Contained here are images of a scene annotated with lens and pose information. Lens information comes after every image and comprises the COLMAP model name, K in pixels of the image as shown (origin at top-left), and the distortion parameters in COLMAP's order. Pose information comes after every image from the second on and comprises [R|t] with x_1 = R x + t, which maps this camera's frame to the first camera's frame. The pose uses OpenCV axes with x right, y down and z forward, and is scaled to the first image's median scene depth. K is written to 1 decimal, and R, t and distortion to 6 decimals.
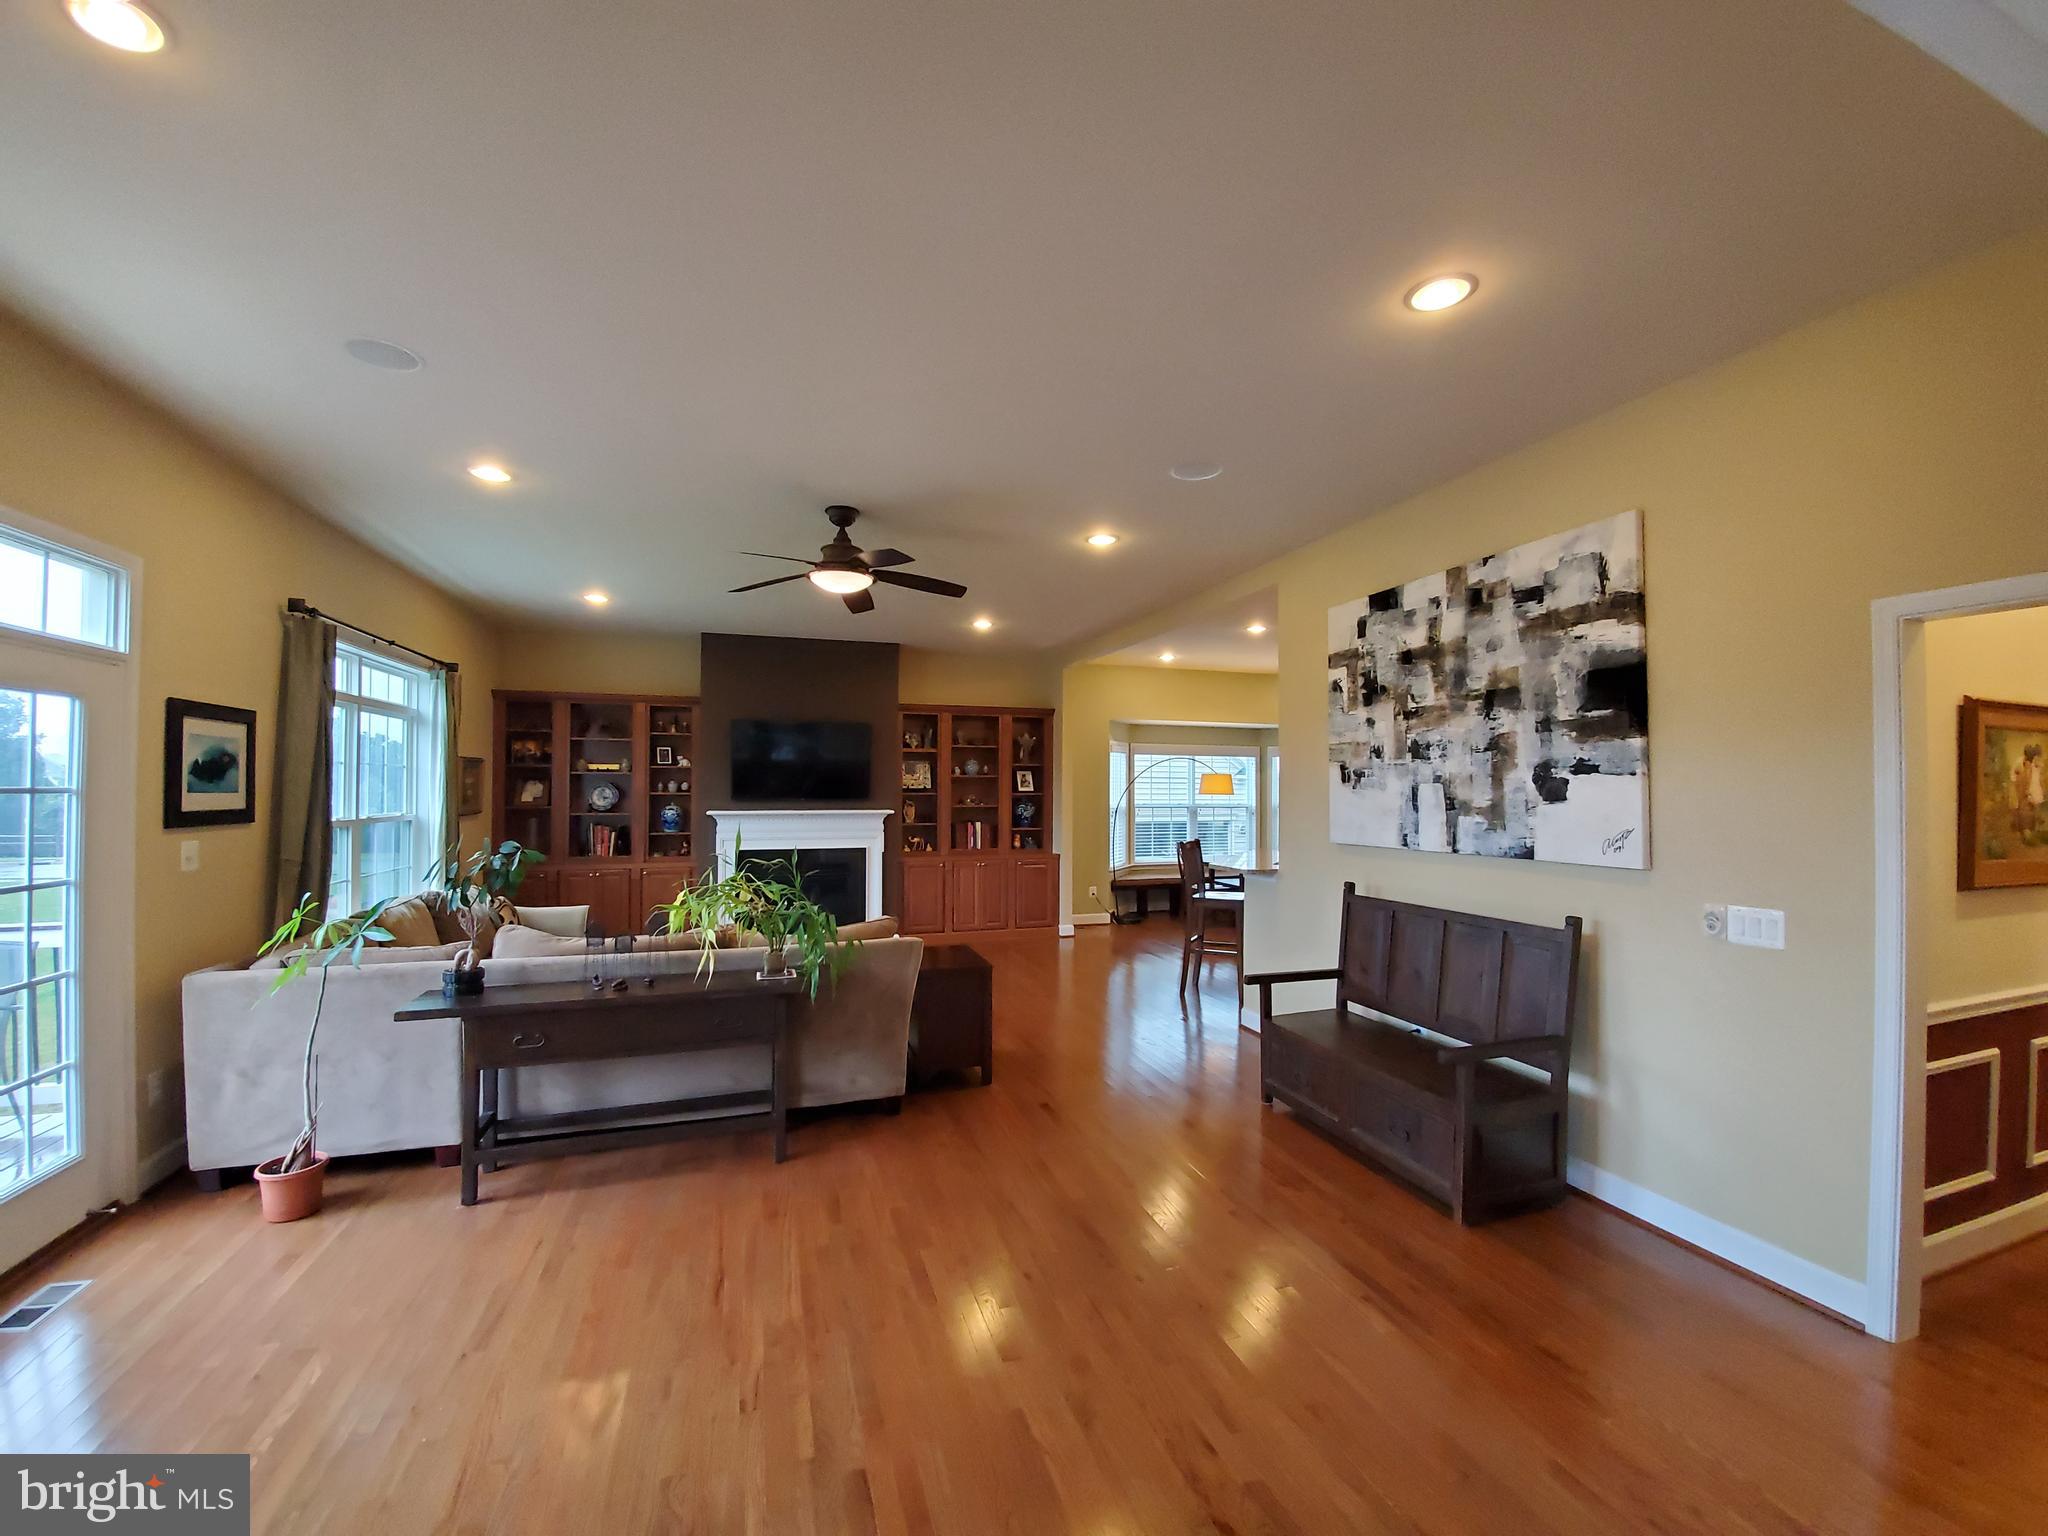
lens RADIAL K [[810.2, 0, 1022.0], [0, 810.2, 777.8], [0, 0, 1]] dist [0.012326, -0.017912]
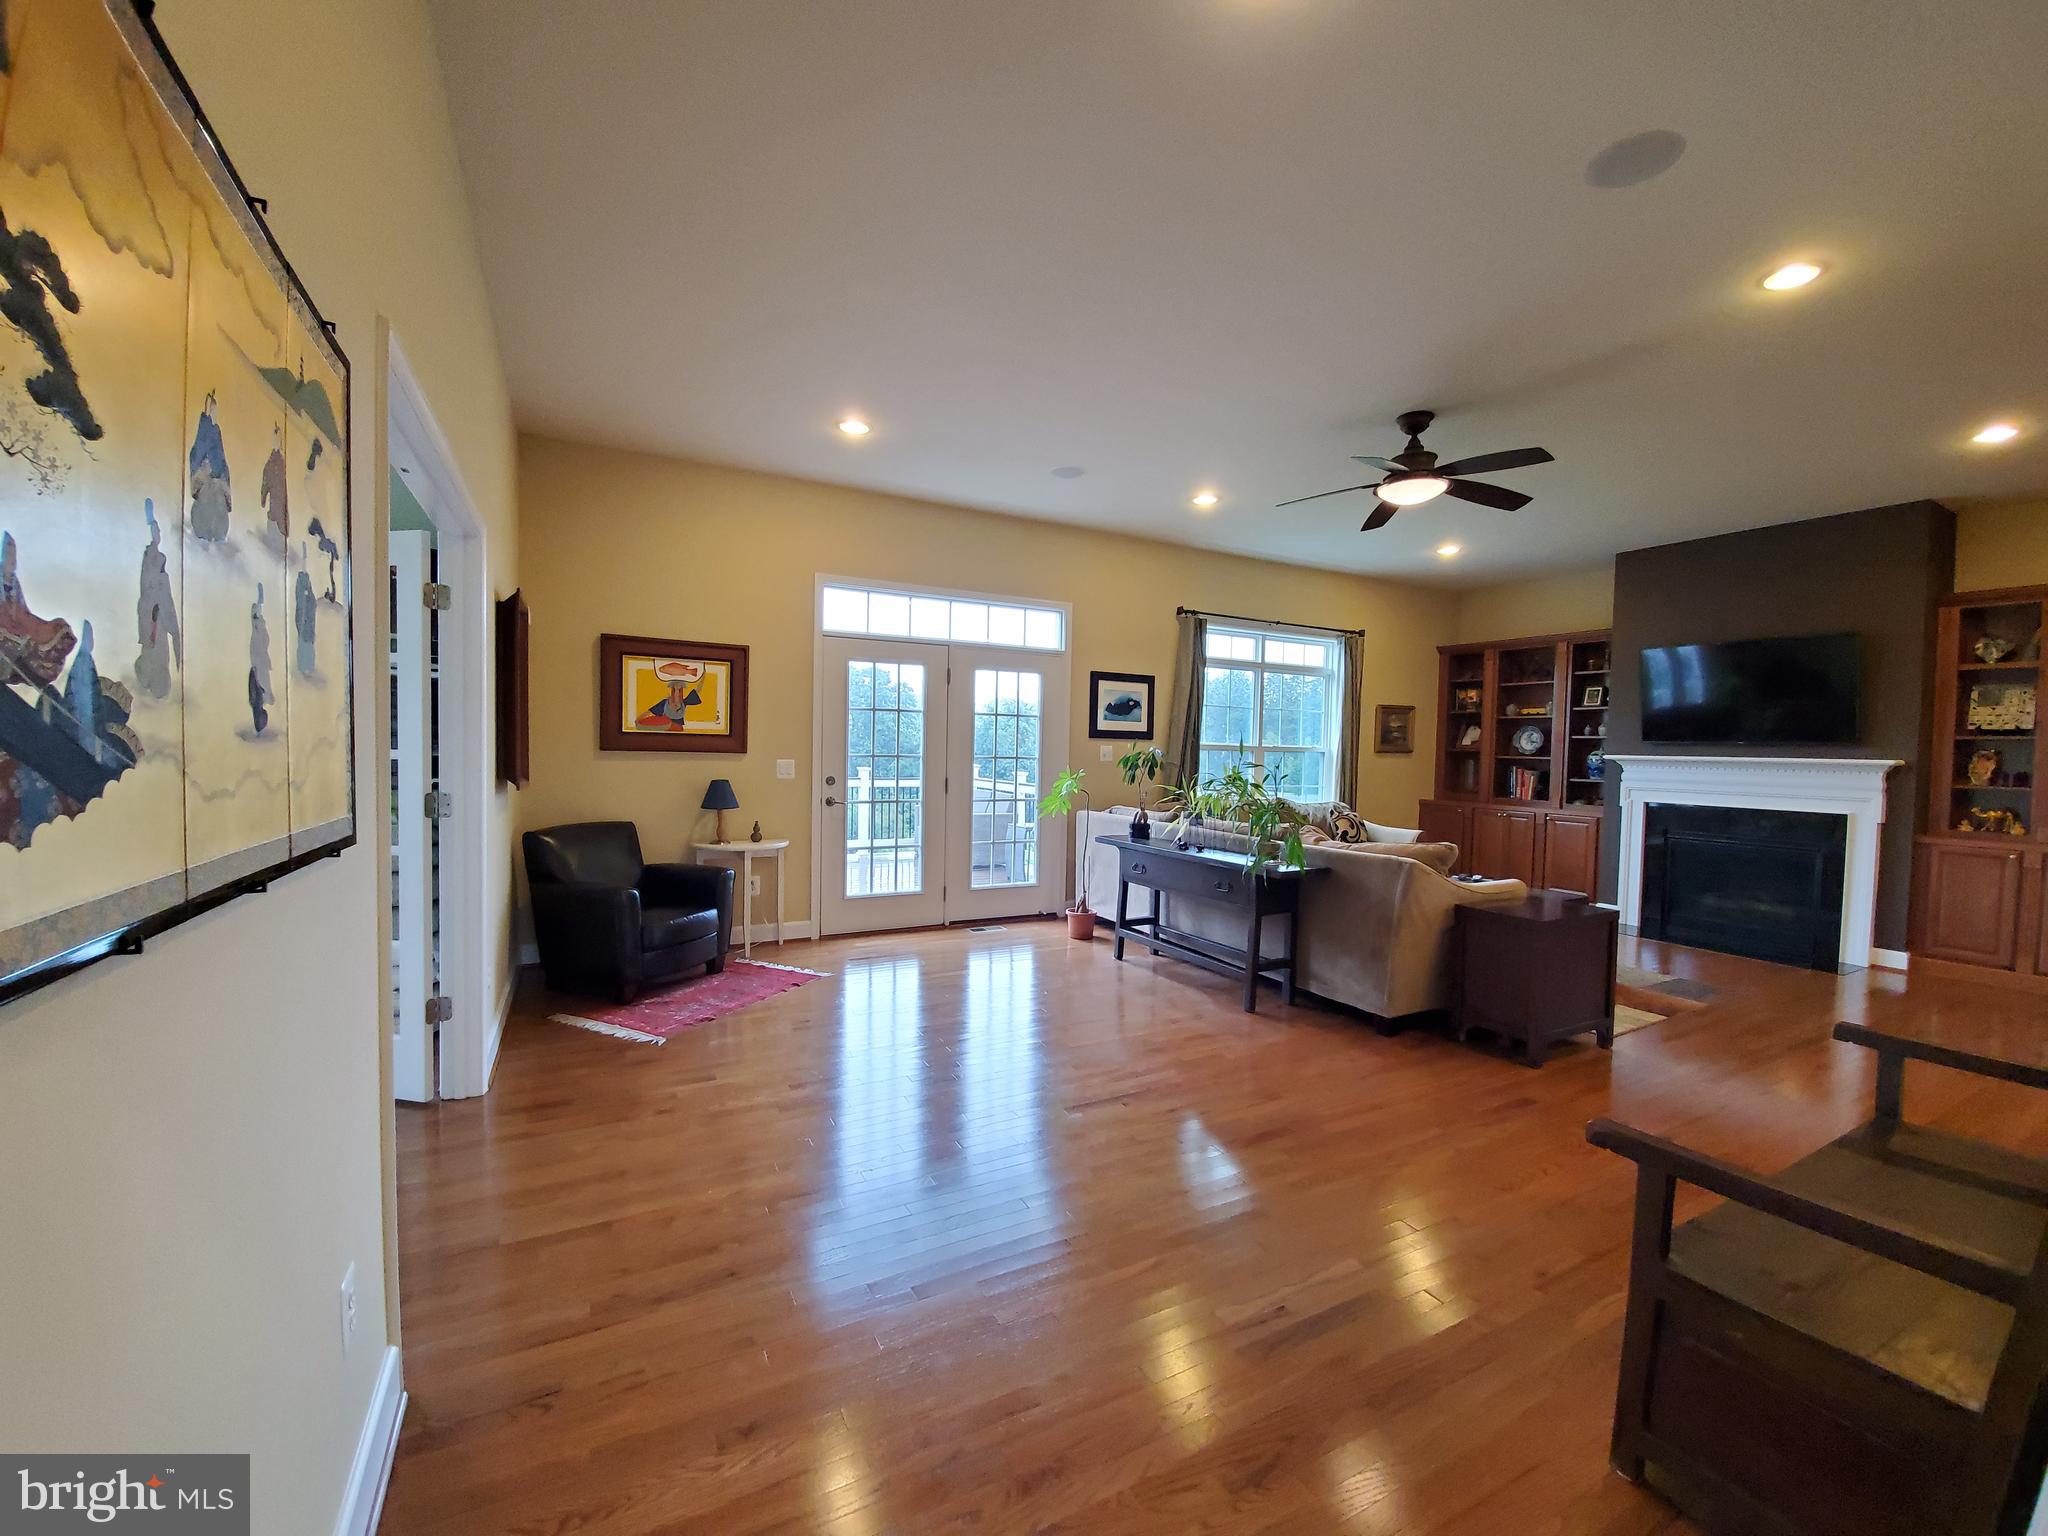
lens RADIAL K [[810.2, 0, 1022.0], [0, 810.2, 777.8], [0, 0, 1]] dist [0.012326, -0.017912]
pose [[0.168458, 0.037215, -0.985006, 0.739141], [-0.008296, 0.999305, 0.036336, 0.076218], [0.985674, 0.002051, 0.168649, 0.420046]]
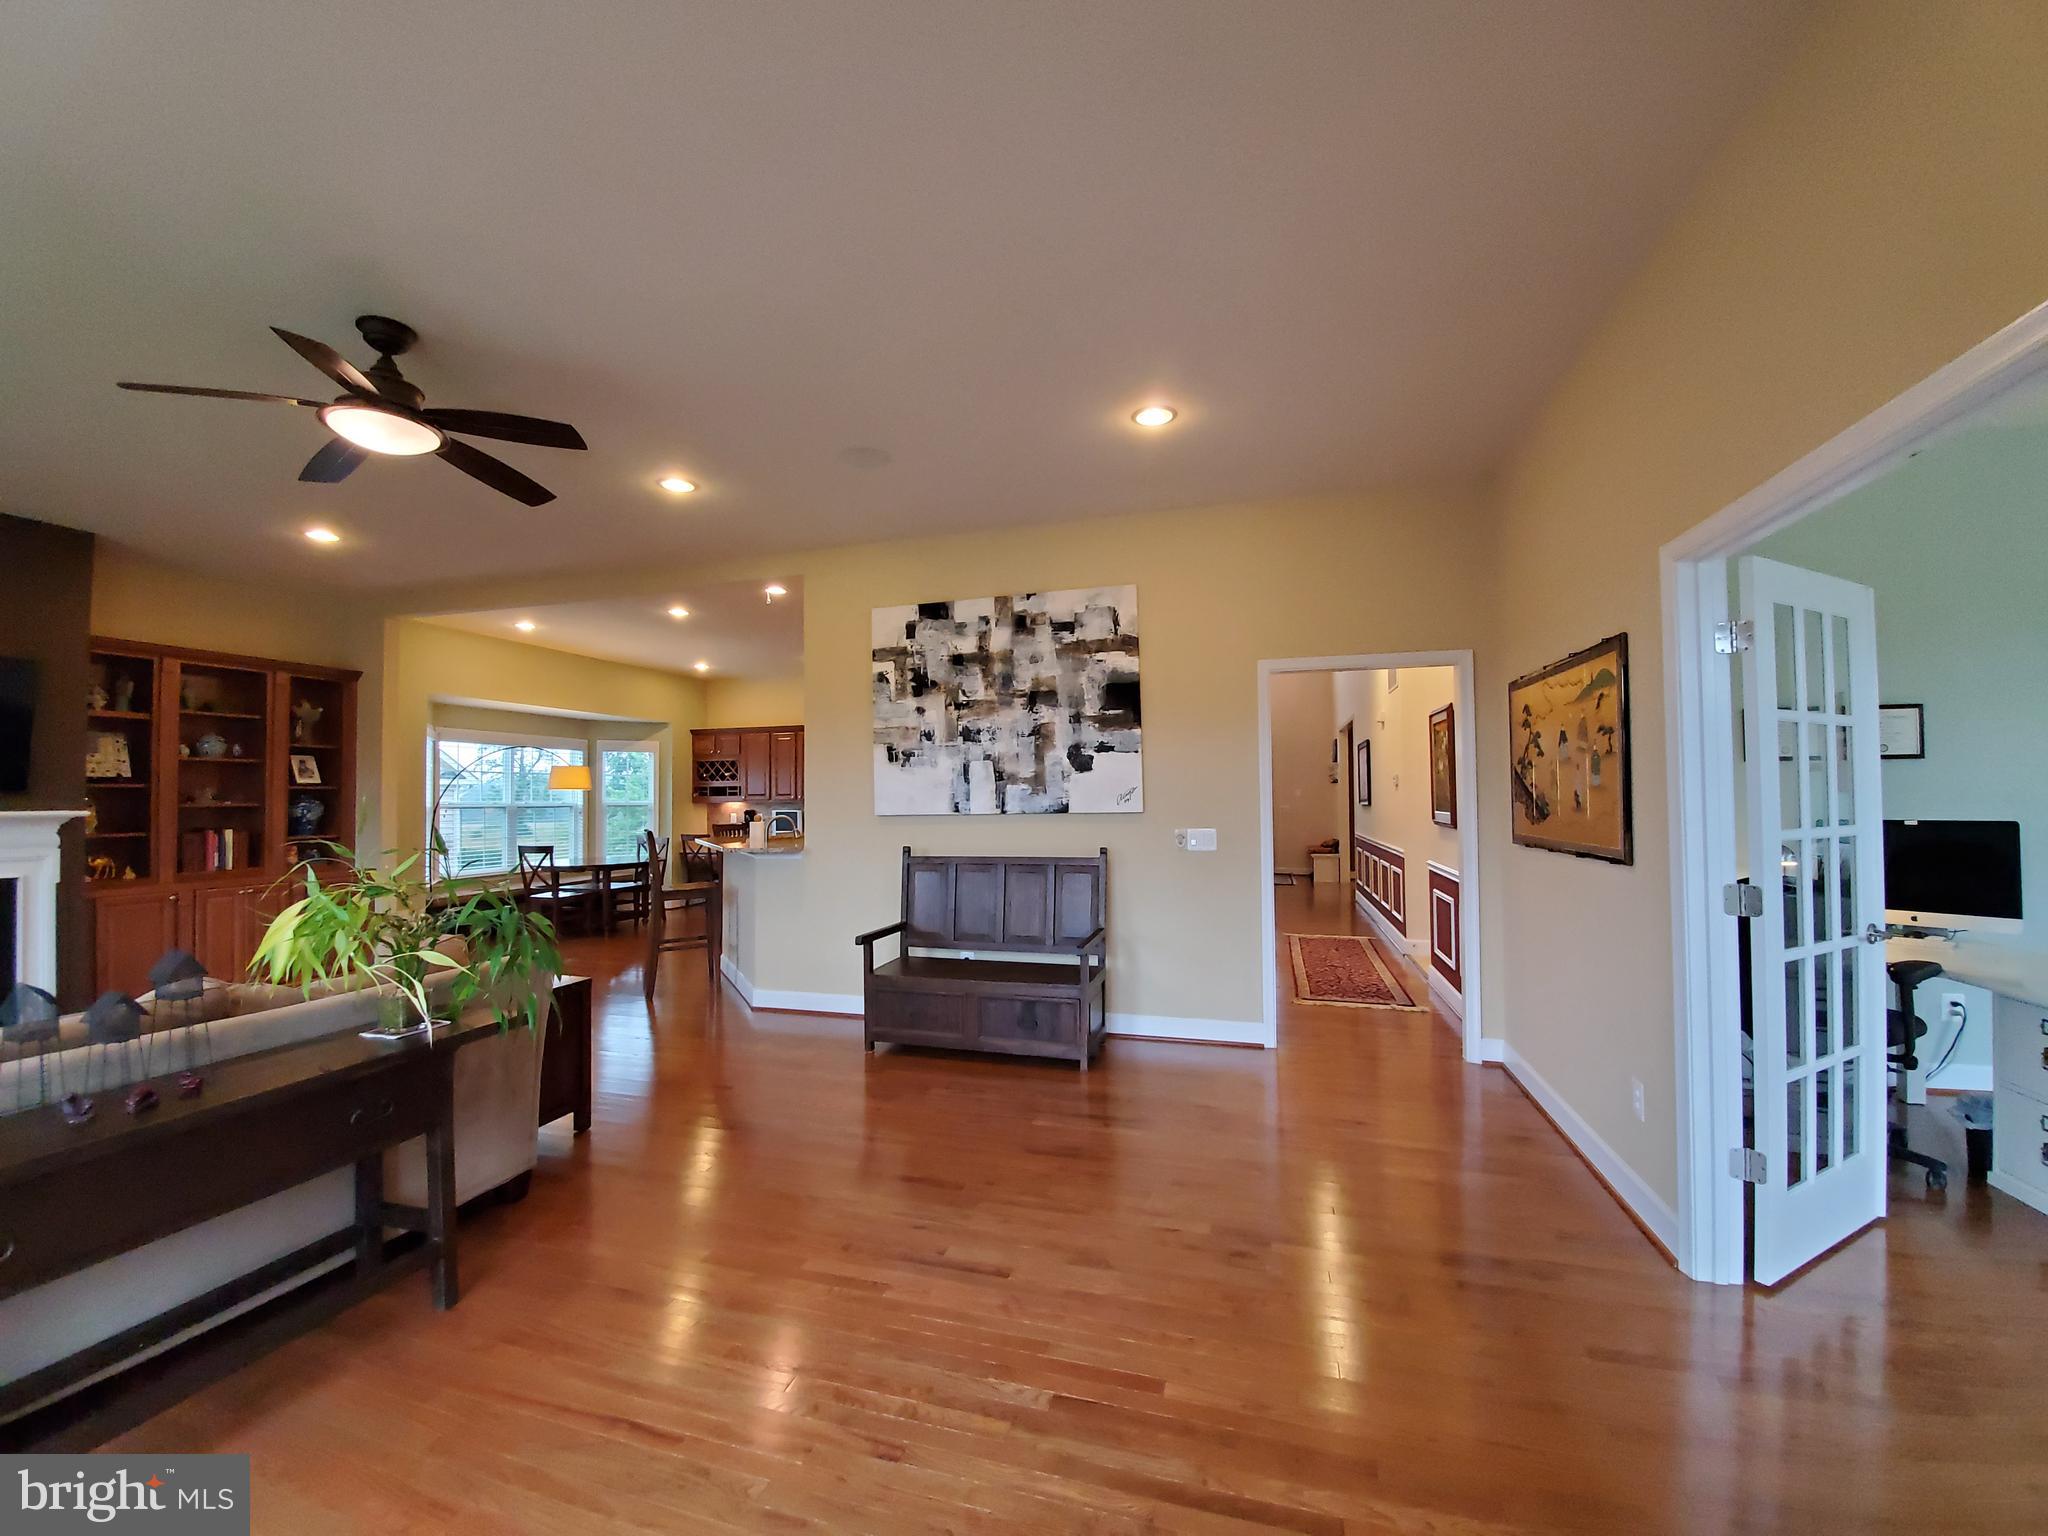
lens RADIAL K [[811.8, 0, 1021.8], [0, 811.8, 773.4], [0, 0, 1]] dist [0.000706, -0.007787]
pose [[0.572797, 0.014961, 0.819561, -0.513089], [0.001411, 0.999814, -0.019238, 0.052196], [-0.819696, 0.012176, 0.572669, 0.220725]]
